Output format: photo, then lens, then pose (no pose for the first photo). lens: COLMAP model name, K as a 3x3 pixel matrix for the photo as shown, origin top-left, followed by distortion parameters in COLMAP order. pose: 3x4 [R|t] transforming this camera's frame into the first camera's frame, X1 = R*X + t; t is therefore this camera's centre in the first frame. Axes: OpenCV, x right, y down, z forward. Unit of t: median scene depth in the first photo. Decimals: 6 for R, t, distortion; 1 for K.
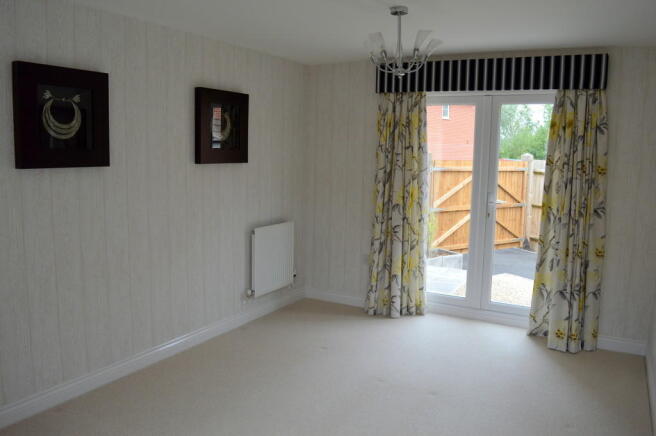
lens RADIAL K [[545.9, 0, 328.0], [0, 545.9, 218.0], [0, 0, 1]] dist [0.003007, -0.000962]
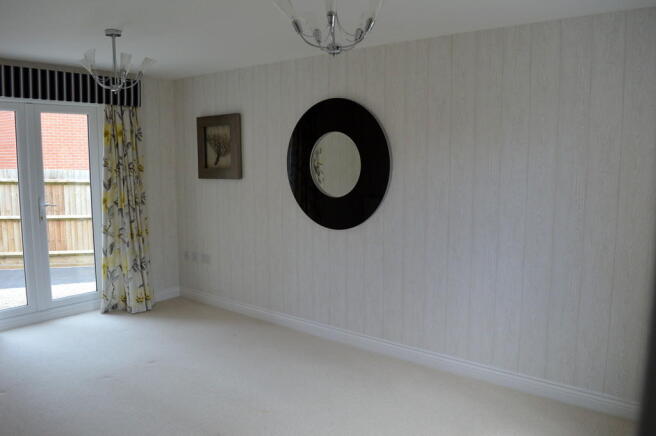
lens RADIAL K [[545.9, 0, 328.0], [0, 545.9, 218.0], [0, 0, 1]] dist [0.003007, -0.000962]
pose [[0.244827, -0.135351, 0.960073, -0.664701], [0.141657, 0.984576, 0.102682, -0.040988], [-0.959163, 0.110862, 0.260224, 0.238207]]
